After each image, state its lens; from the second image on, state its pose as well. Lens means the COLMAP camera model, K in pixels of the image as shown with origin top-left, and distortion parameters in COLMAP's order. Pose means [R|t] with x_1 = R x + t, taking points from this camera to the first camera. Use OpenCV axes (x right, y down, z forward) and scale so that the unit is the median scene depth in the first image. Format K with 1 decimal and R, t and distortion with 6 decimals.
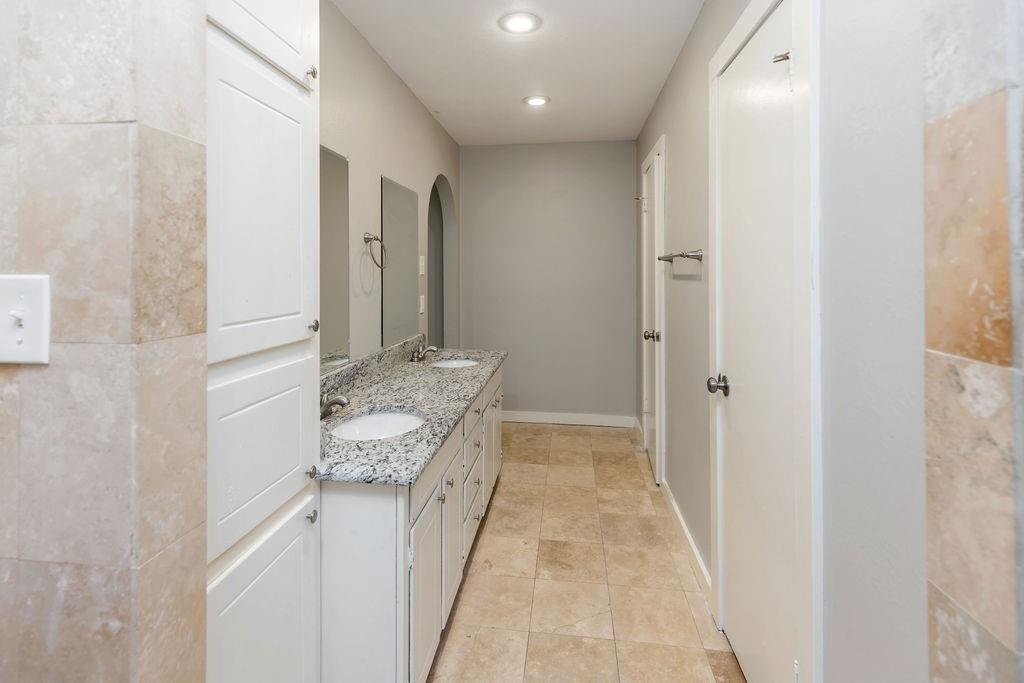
lens RADIAL K [[483.0, 0, 497.9], [0, 483.0, 267.5], [0, 0, 1]] dist [0.003848, -0.000785]
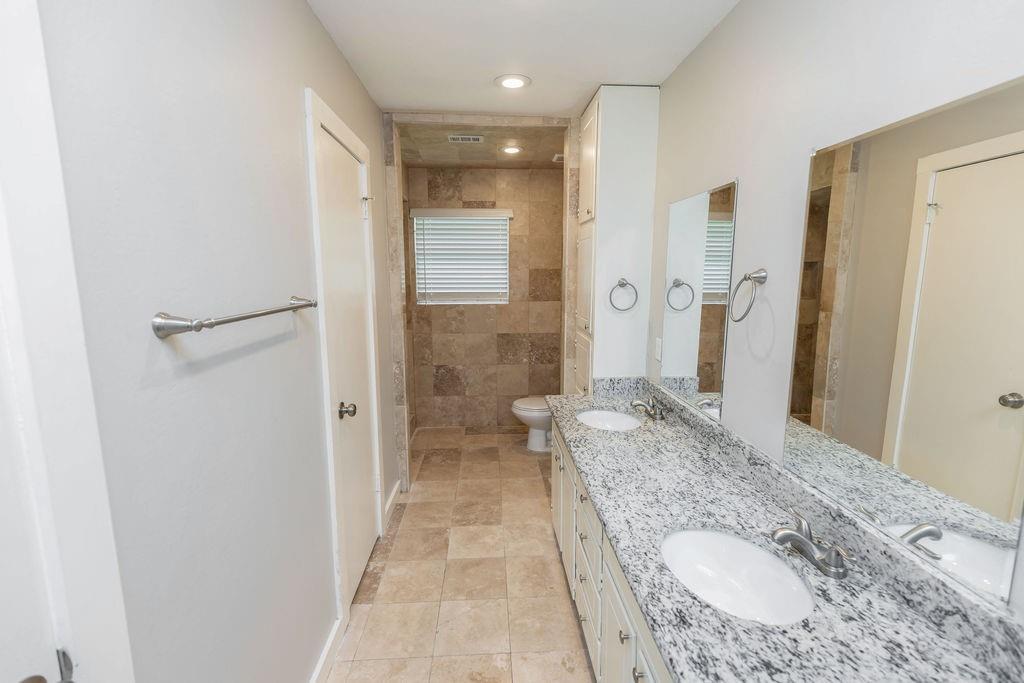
lens RADIAL K [[458.3, 0, 512.0], [0, 458.3, 341.5], [0, 0, 1]] dist [0.001927, 0.000068]
pose [[-0.979704, 0.034361, -0.197481, 0.265258], [0.005629, 0.989525, 0.144250, -0.082879], [0.200369, 0.140211, -0.969636, 2.069802]]
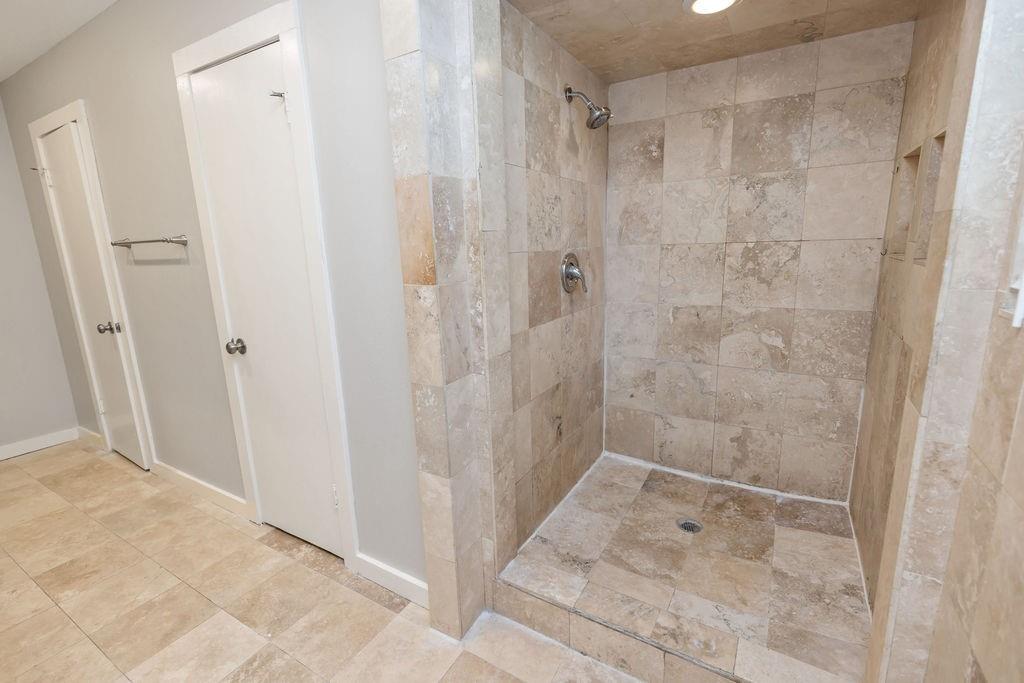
lens RADIAL K [[458.3, 0, 512.0], [0, 458.3, 341.5], [0, 0, 1]] dist [0.001927, 0.000068]
pose [[0.380705, -0.200956, 0.902596, -0.326737], [0.022767, 0.977841, 0.208106, -0.001657], [-0.924416, -0.058678, 0.376844, -0.103325]]
